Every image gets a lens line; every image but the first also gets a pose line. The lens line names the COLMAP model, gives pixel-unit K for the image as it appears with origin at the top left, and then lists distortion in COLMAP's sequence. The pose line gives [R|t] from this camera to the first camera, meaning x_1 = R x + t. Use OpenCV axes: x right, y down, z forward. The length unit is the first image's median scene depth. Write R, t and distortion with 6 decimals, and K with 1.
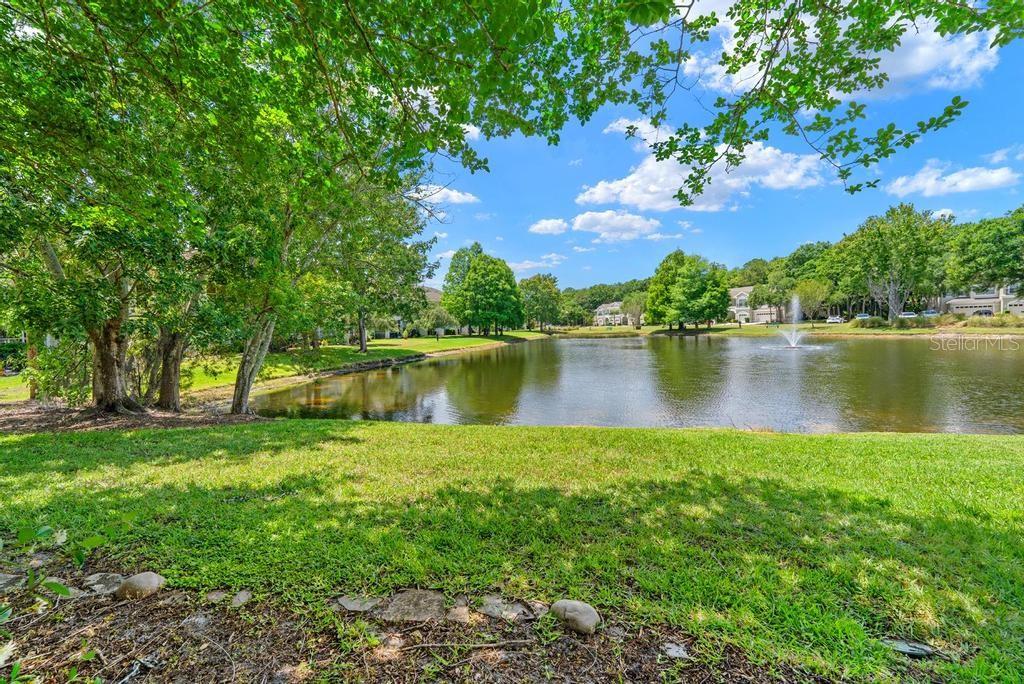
lens RADIAL K [[429.1, 0, 512.0], [0, 429.1, 342.0], [0, 0, 1]] dist [0.000633, -0.000034]
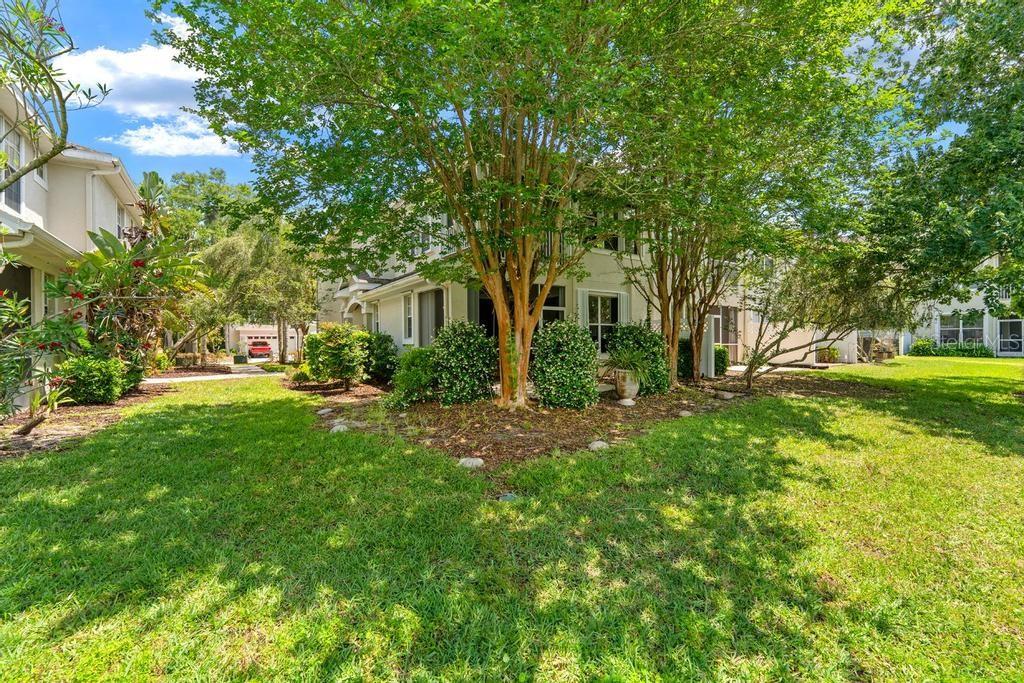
lens RADIAL K [[414.9, 0, 511.2], [0, 414.9, 343.3], [0, 0, 1]] dist [0.000355, -0.000891]
pose [[-0.646044, 0.043051, -0.762086, 1.154458], [0.000025, 0.998409, 0.056380, -0.038874], [0.763301, 0.036404, -0.645017, 1.101662]]
